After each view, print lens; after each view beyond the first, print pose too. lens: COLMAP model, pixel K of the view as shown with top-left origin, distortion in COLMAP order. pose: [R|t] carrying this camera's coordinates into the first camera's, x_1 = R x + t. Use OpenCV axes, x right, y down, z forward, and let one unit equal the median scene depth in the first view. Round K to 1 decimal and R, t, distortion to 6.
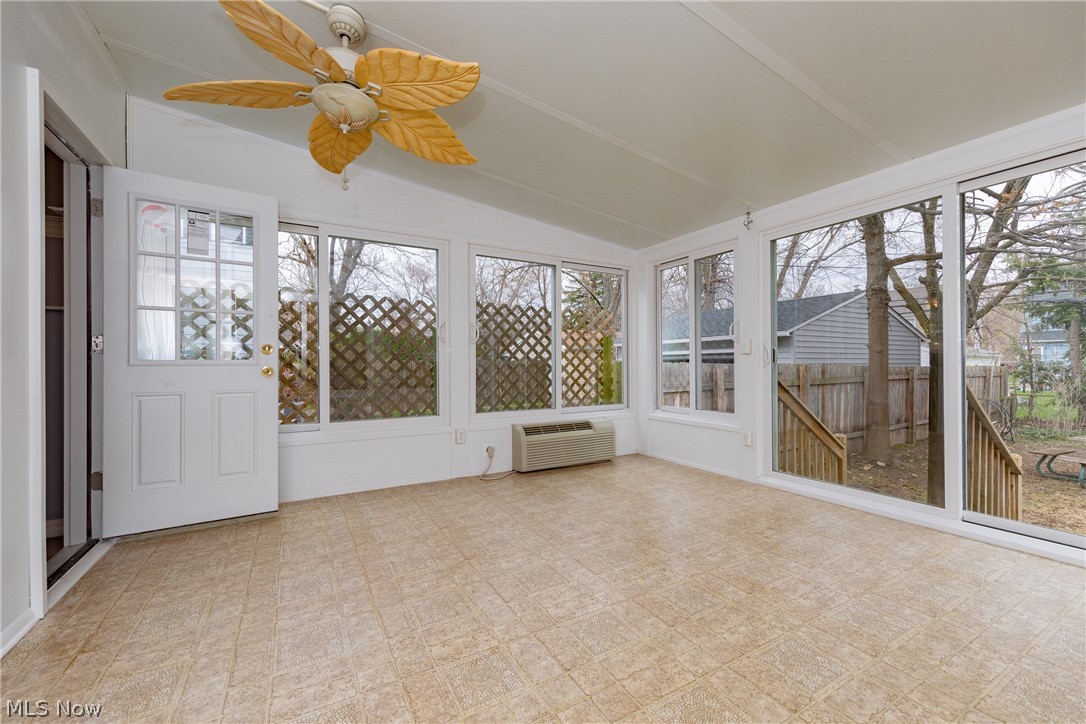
lens RADIAL K [[421.9, 0, 543.0], [0, 421.9, 362.0], [0, 0, 1]] dist [0.000326, 0.000034]
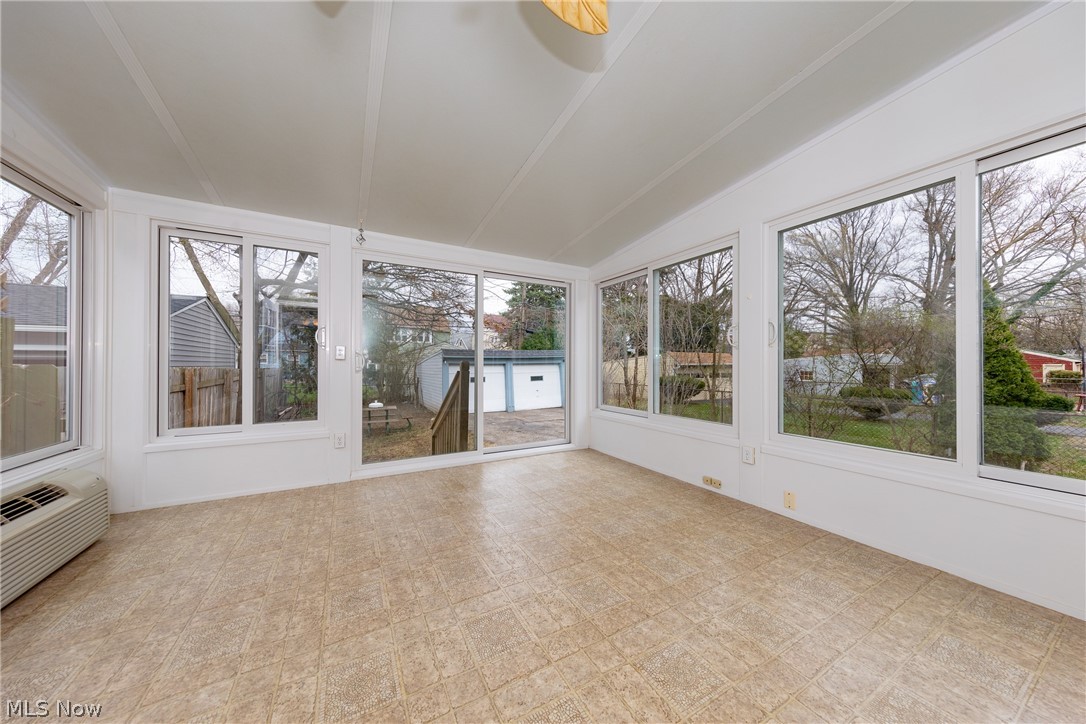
lens RADIAL K [[360.0, 0, 543.0], [0, 360.0, 362.0], [0, 0, 1]] dist [0.001327, 0.000043]
pose [[0.021436, 0.012526, 0.999692, -0.573125], [-0.007336, 0.999897, -0.012372, -0.005423], [-0.999743, -0.007068, 0.021526, 0.721721]]
